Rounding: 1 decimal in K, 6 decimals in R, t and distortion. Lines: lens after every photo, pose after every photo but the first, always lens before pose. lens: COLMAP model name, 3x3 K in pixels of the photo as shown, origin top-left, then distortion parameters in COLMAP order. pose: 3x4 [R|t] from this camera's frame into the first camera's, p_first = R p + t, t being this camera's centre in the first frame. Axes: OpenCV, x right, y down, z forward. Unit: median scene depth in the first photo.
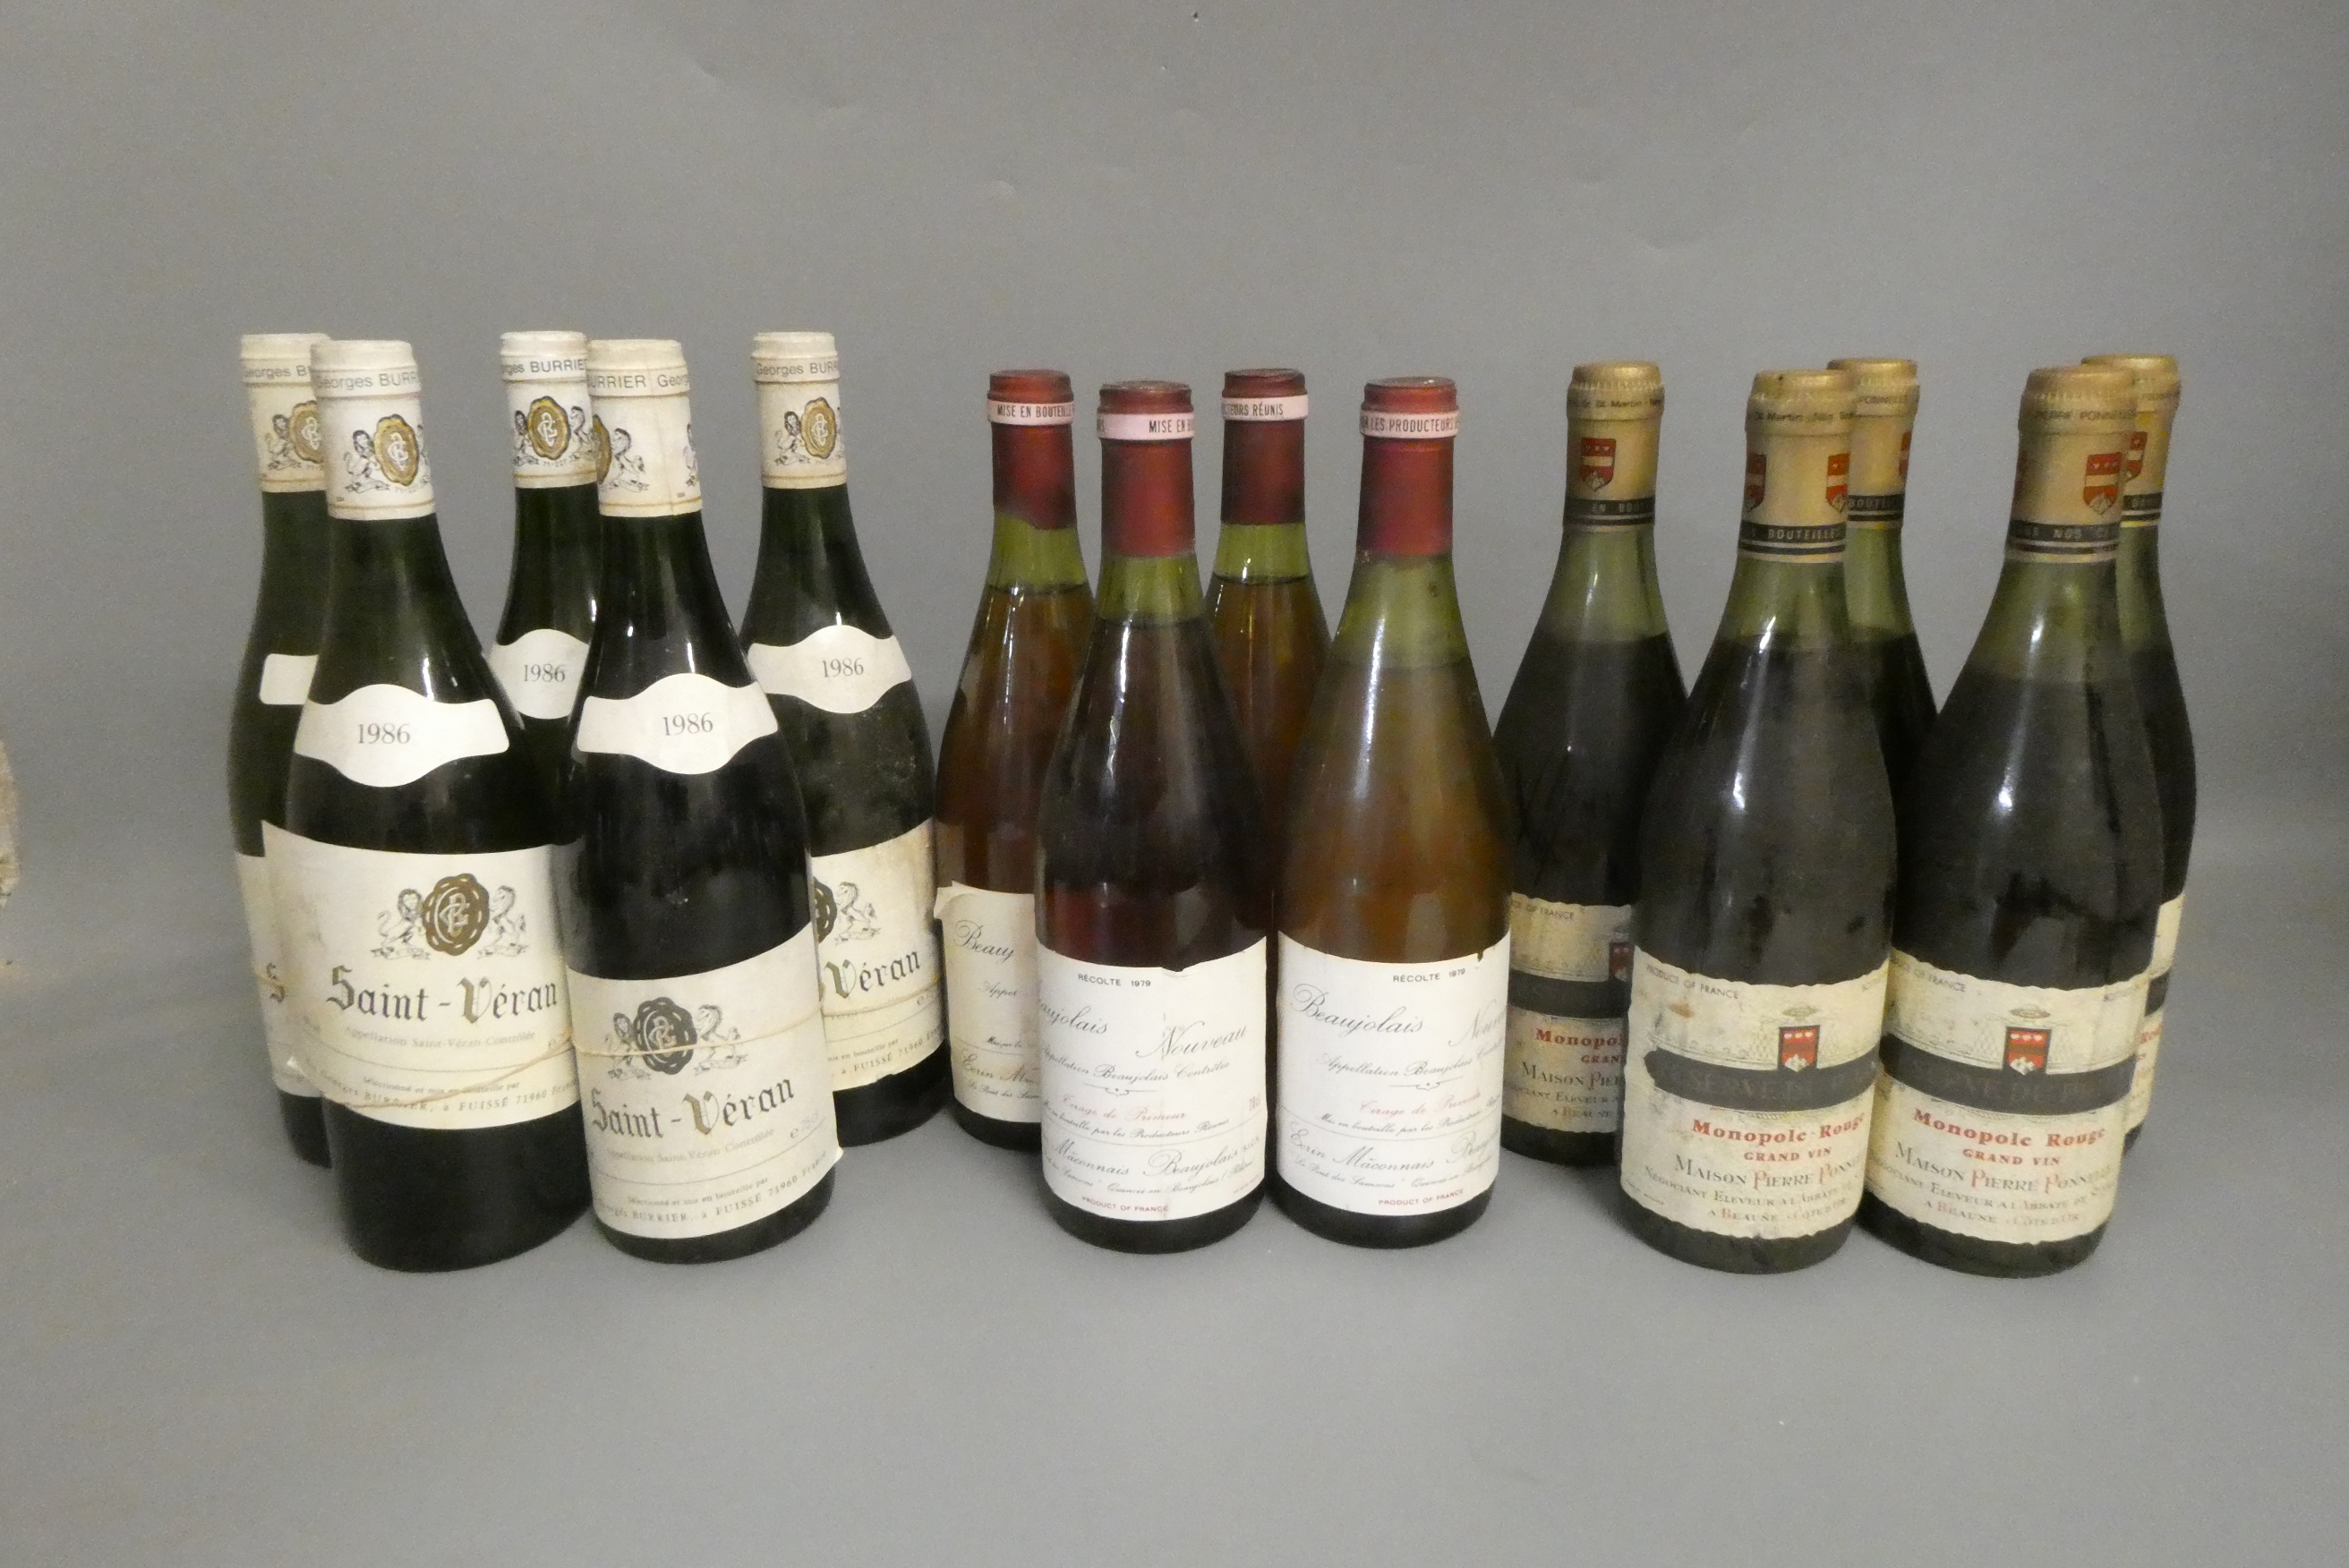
lens RADIAL K [[1636.7, 0, 1174.4], [0, 1636.7, 824.1], [0, 0, 1]] dist [0.005003, 0.001246]
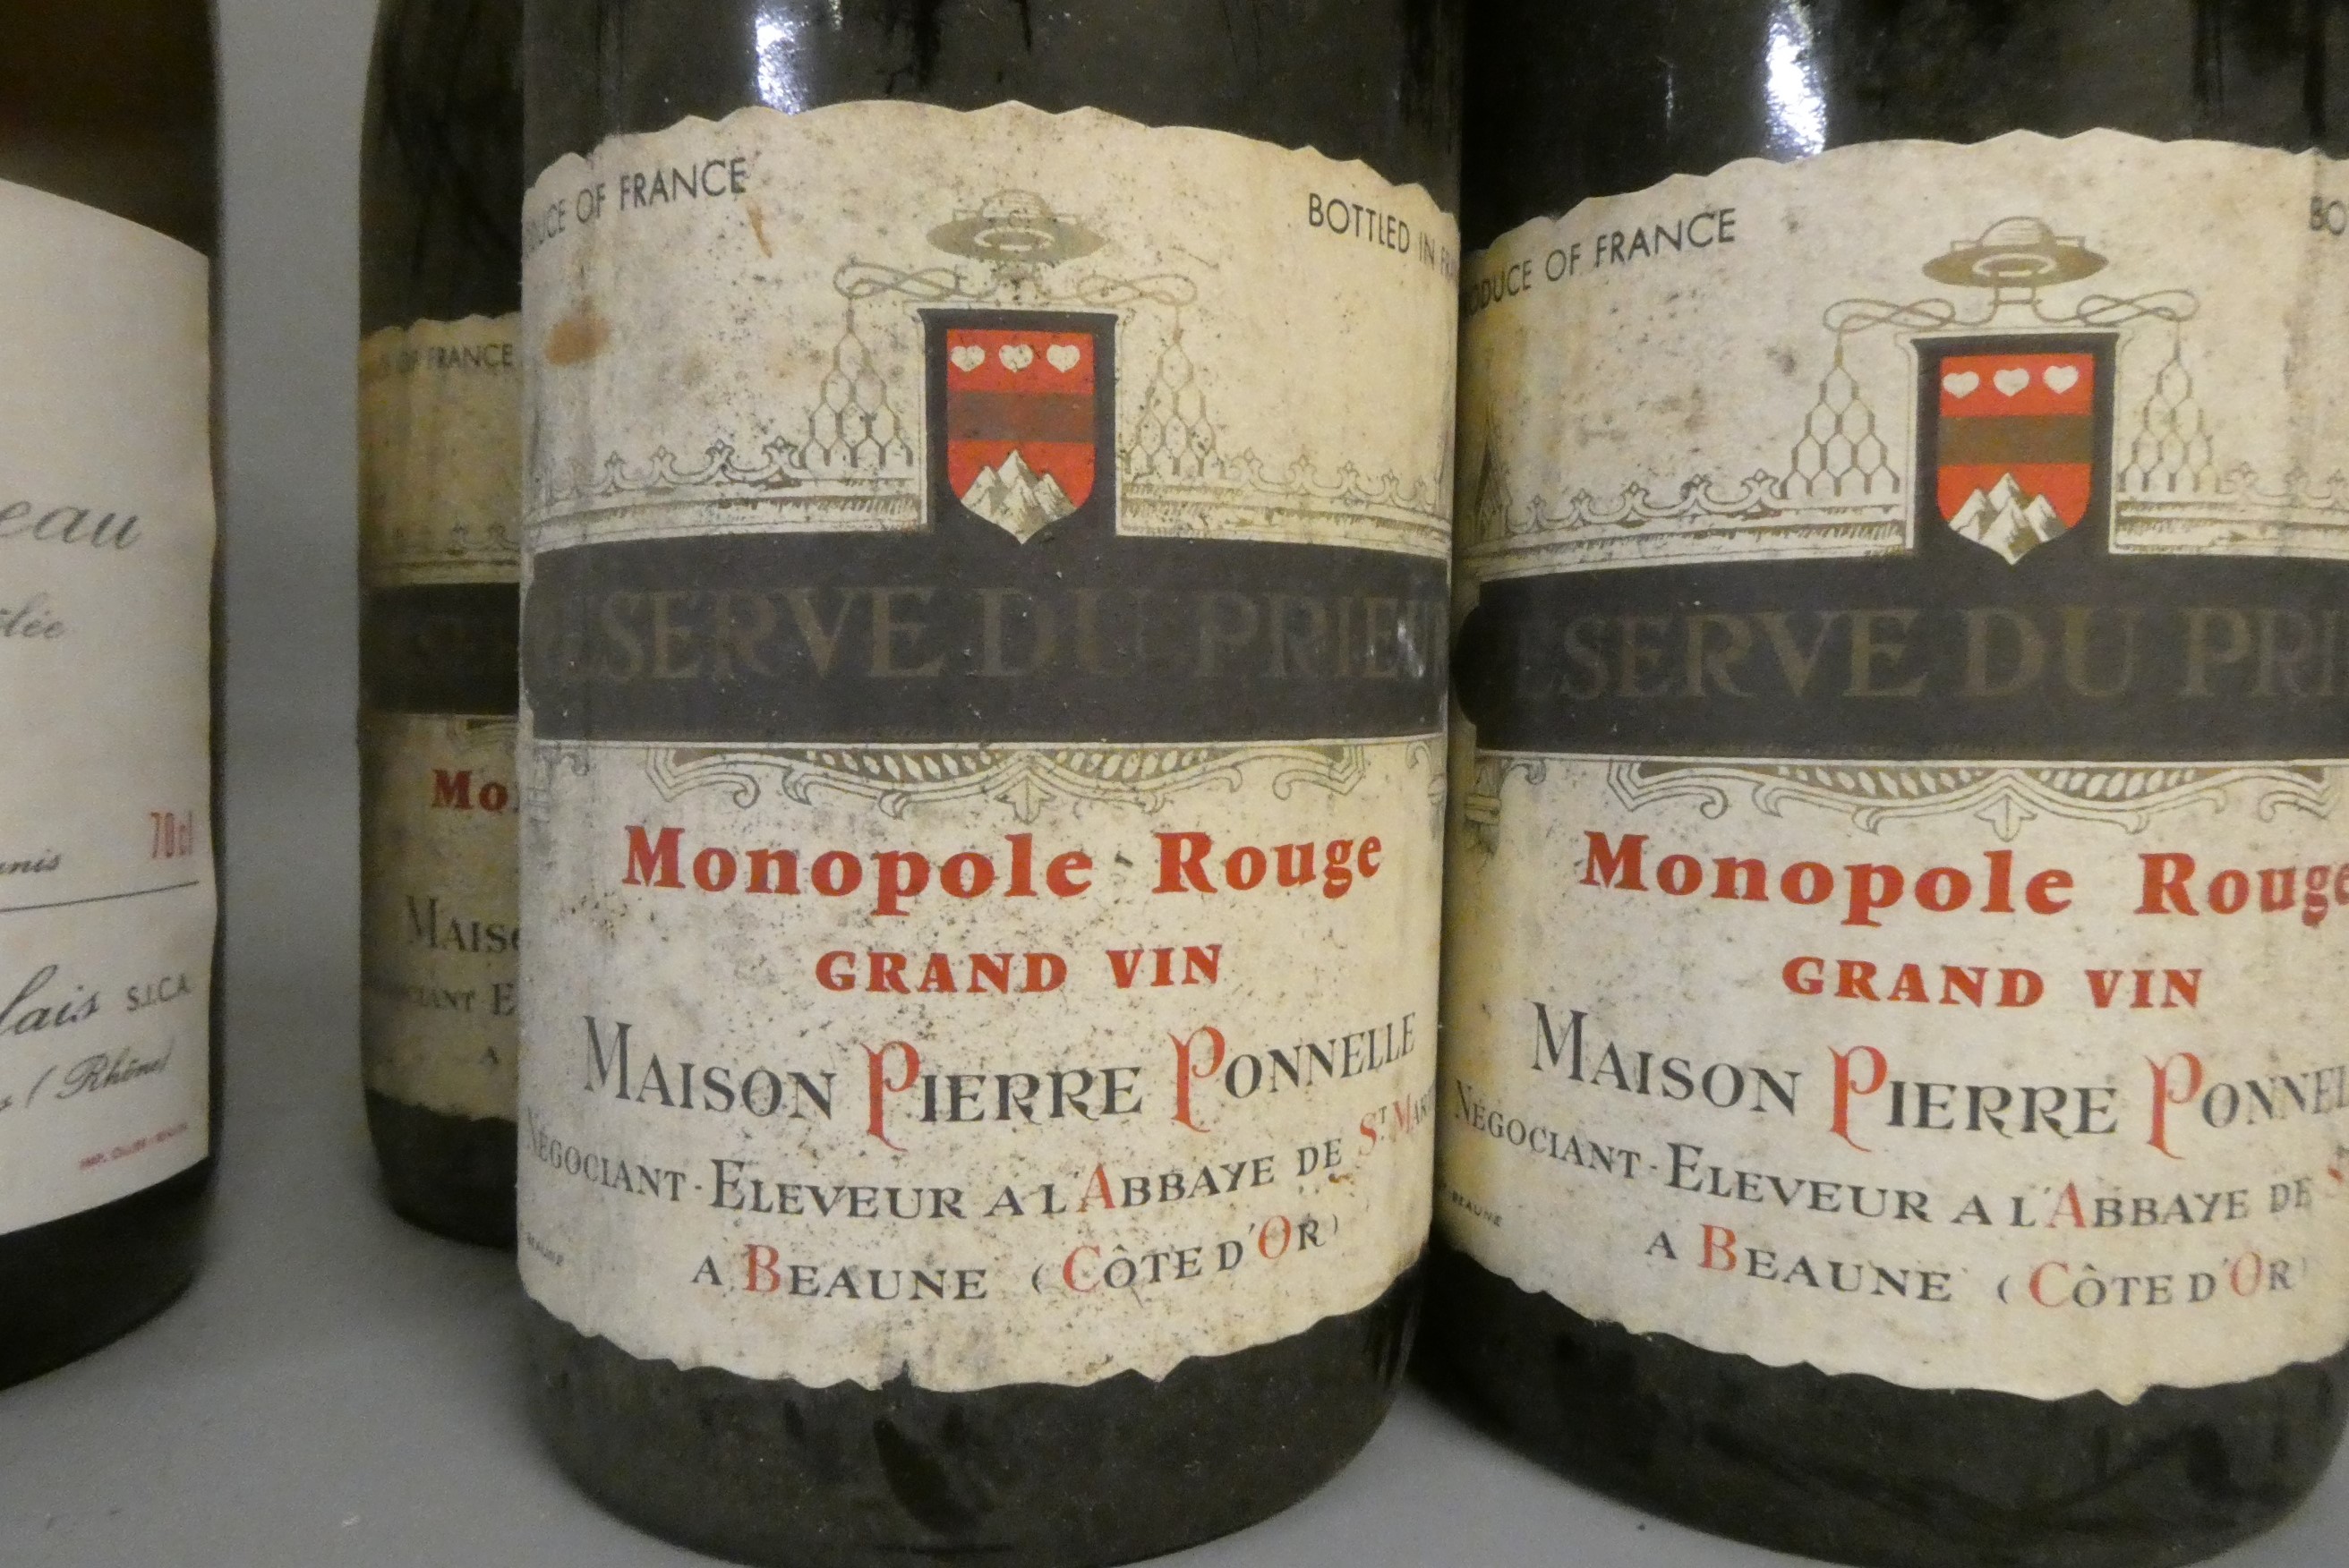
lens RADIAL K [[1636.7, 0, 1174.4], [0, 1636.7, 824.1], [0, 0, 1]] dist [0.005003, 0.001246]
pose [[0.994647, 0.032405, 0.098117, 0.374177], [-0.007911, 0.970646, -0.240384, 0.236182], [-0.103027, 0.238321, 0.965706, 0.784762]]
